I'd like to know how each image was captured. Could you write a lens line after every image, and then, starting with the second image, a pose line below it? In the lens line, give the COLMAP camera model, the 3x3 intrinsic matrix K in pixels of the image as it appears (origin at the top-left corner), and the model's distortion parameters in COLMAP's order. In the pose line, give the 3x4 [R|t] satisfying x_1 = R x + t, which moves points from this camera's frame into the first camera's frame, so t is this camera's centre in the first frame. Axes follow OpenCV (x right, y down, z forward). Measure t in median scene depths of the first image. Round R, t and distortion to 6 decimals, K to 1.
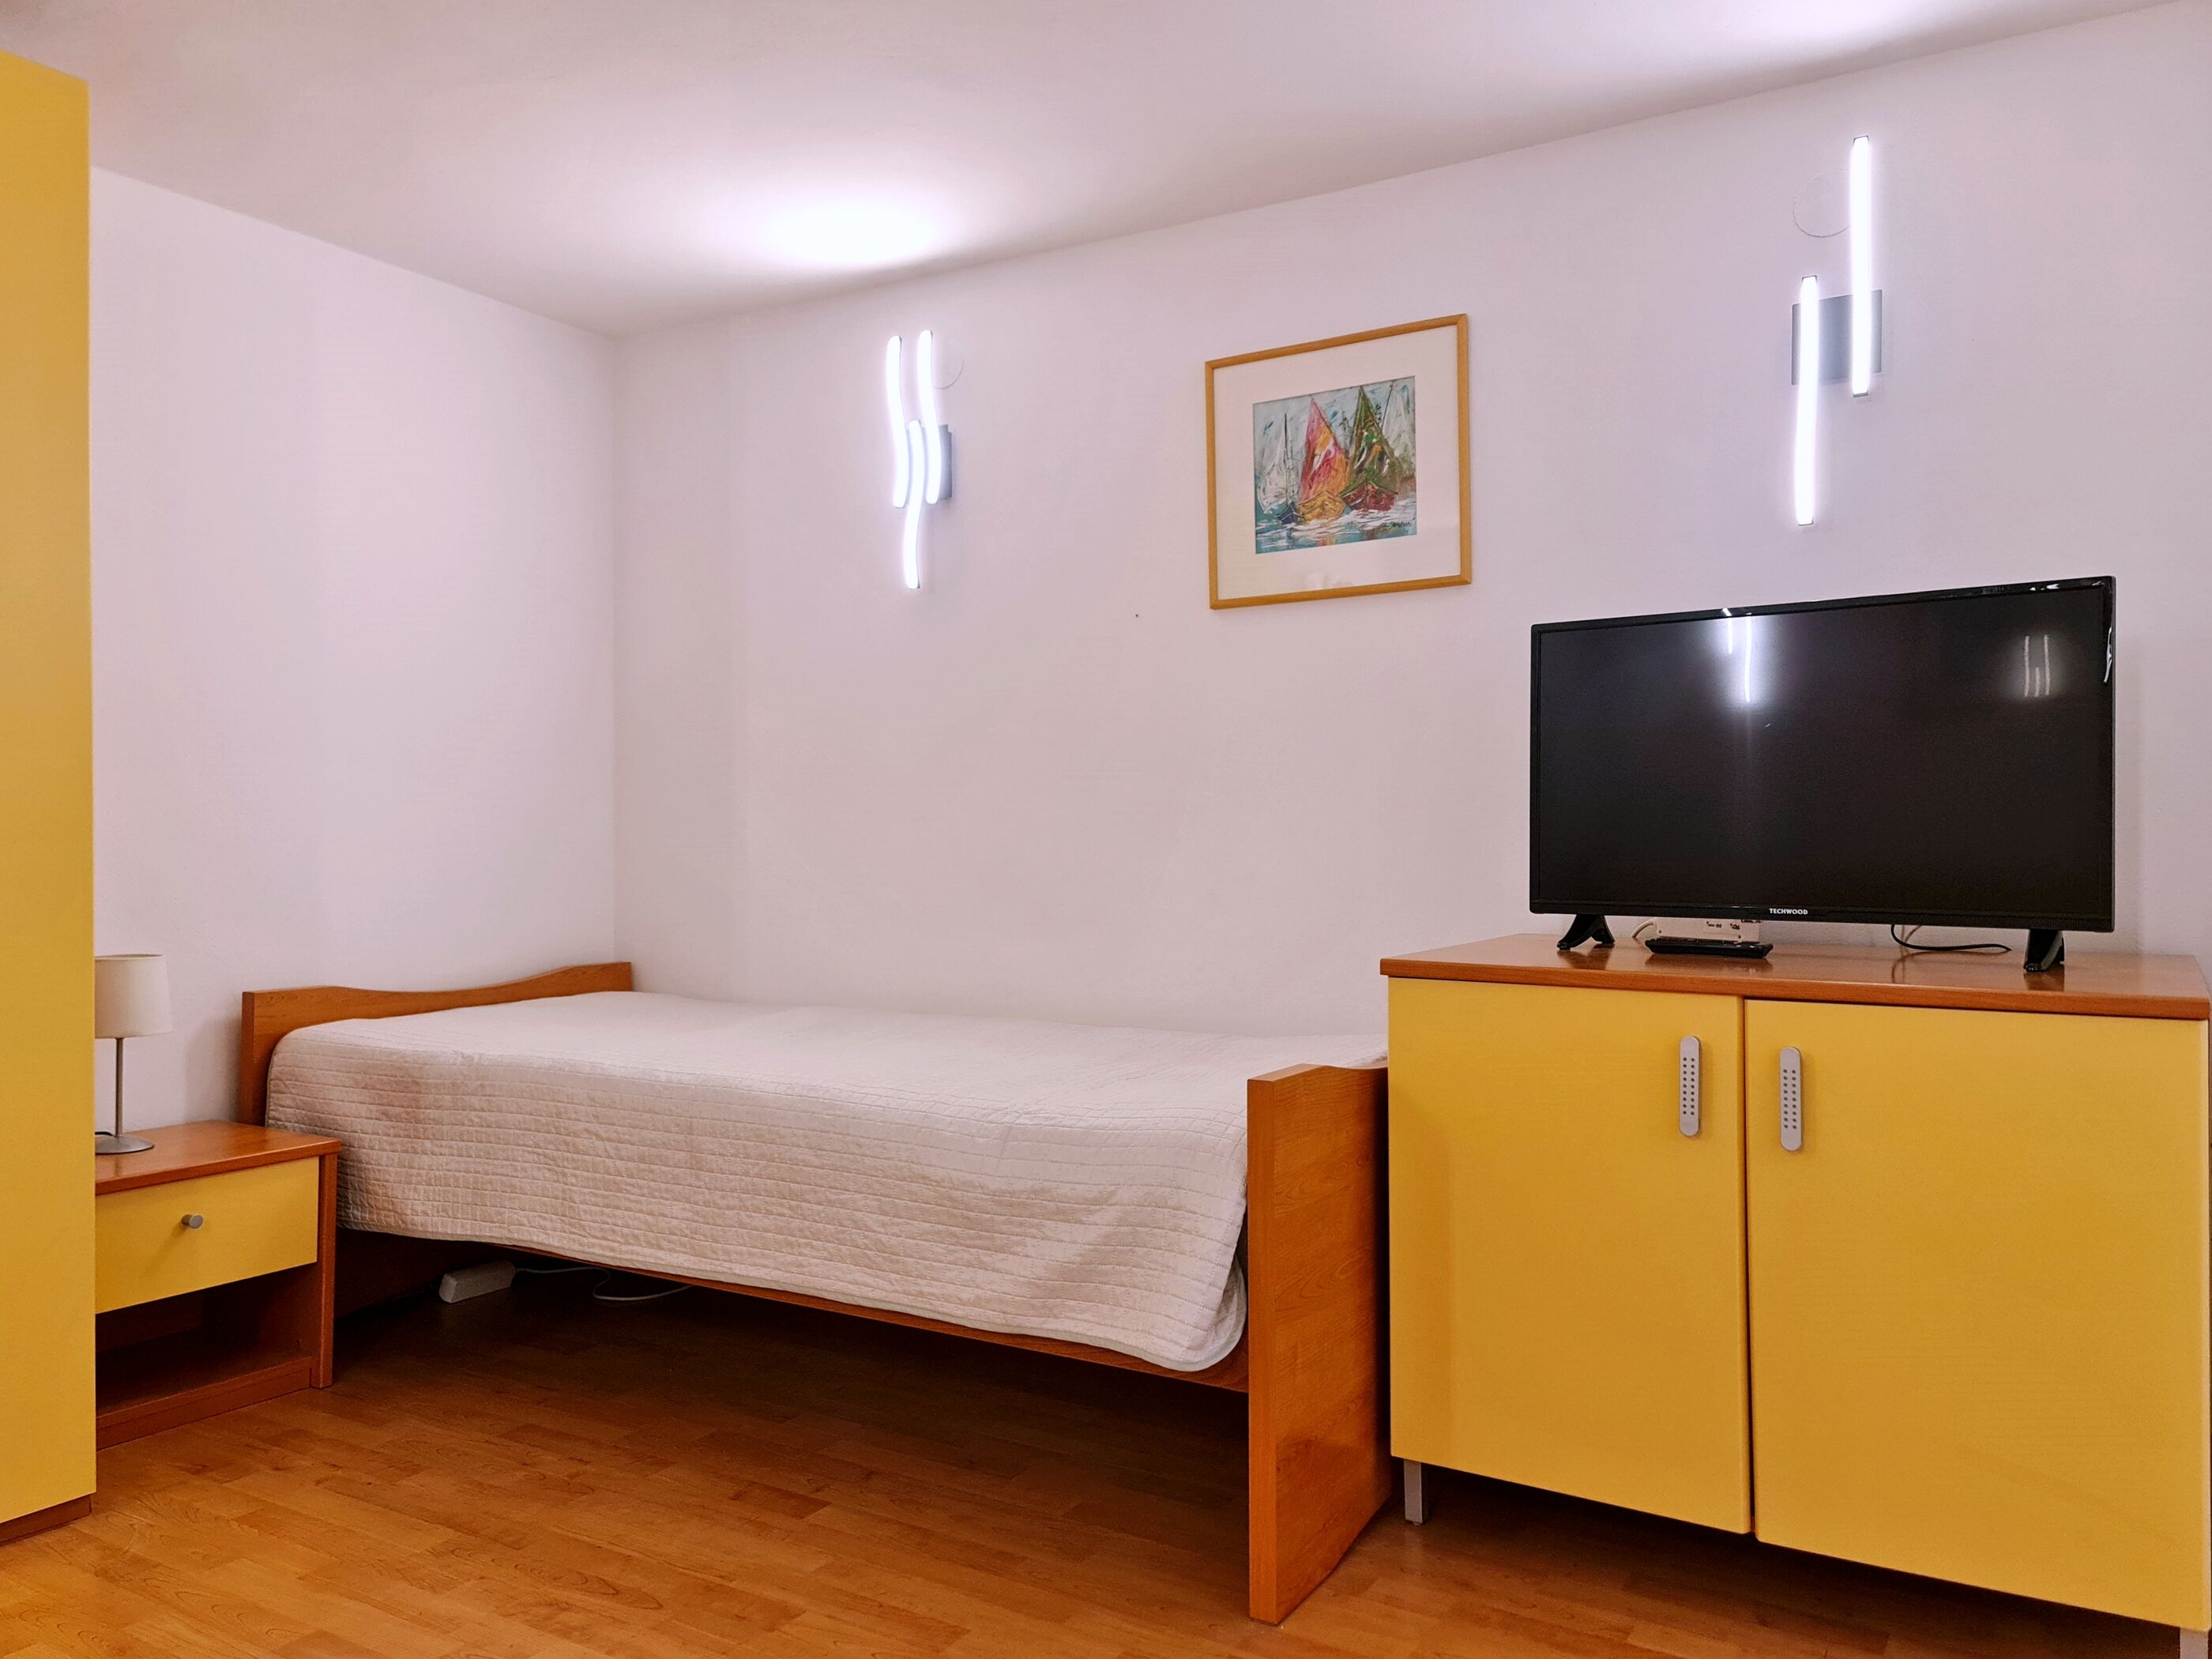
lens RADIAL K [[1618.4, 0, 1122.0], [0, 1618.4, 827.1], [0, 0, 1]] dist [0.062817, -0.053950]
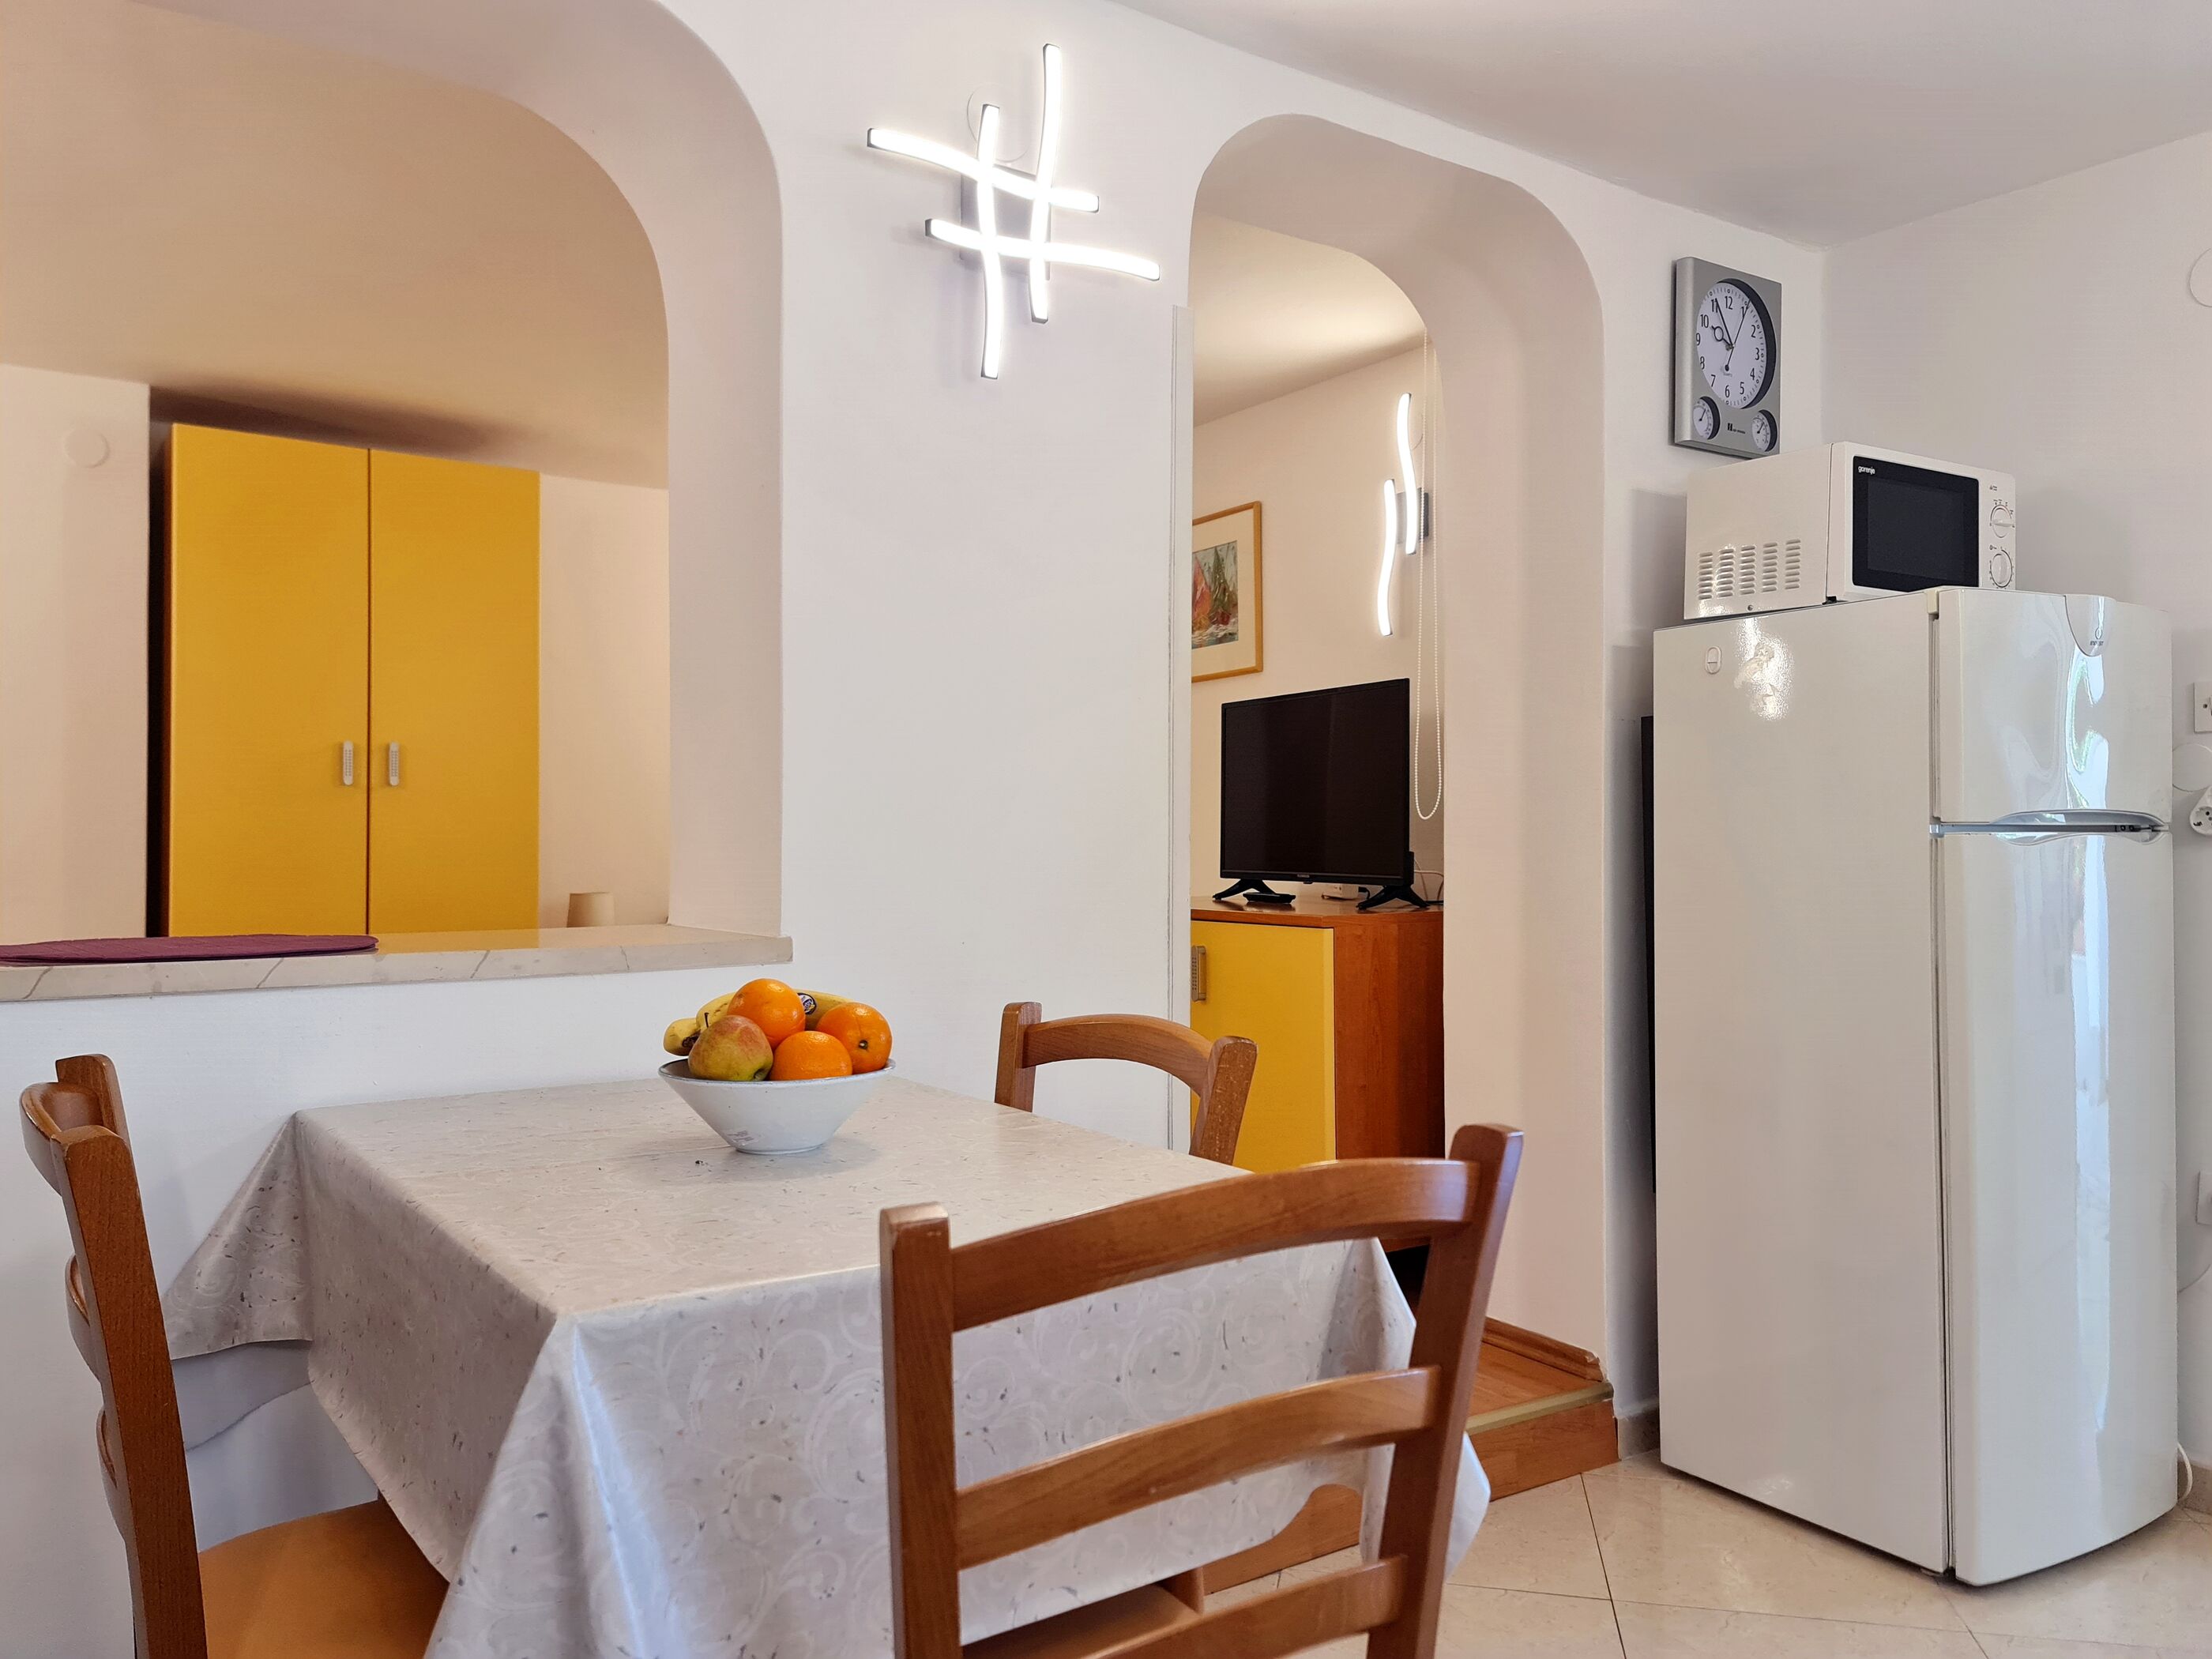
lens RADIAL K [[1618.4, 0, 1109.6], [0, 1618.4, 833.0], [0, 0, 1]] dist [0.062817, -0.053950]
pose [[0.899426, 0.013640, -0.436860, 0.757734], [-0.017491, 0.999836, -0.004794, 0.015198], [0.436723, 0.011953, 0.899517, -0.459537]]
